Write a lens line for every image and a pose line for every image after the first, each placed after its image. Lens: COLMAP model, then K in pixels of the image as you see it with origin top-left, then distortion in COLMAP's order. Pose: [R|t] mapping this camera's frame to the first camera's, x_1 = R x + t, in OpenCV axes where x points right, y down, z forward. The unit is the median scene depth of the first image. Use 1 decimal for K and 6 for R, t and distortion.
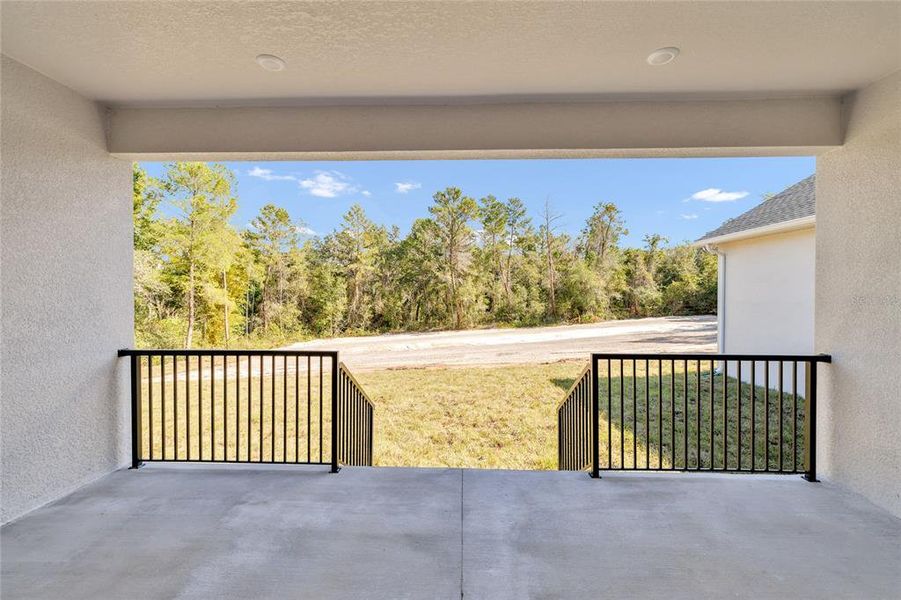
lens RADIAL K [[394.1, 0, 448.1], [0, 394.1, 296.1], [0, 0, 1]] dist [-0.000647, 0.000049]
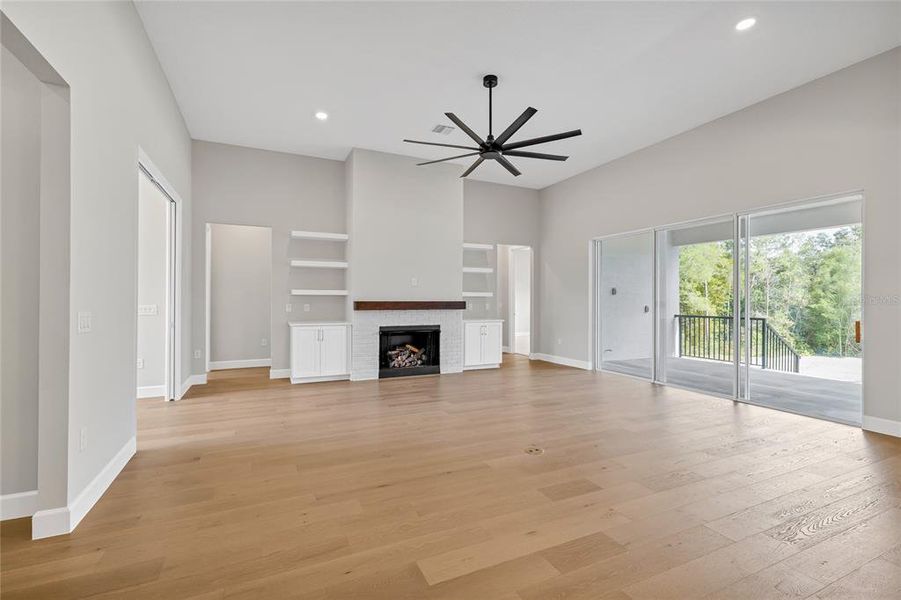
lens RADIAL K [[394.1, 0, 448.1], [0, 394.1, 296.1], [0, 0, 1]] dist [-0.000647, 0.000049]
pose [[0.461119, -0.009274, -0.887290, 0.083014], [-0.013155, 0.999764, -0.017286, 0.006656], [0.887241, 0.019643, 0.460888, -0.156929]]
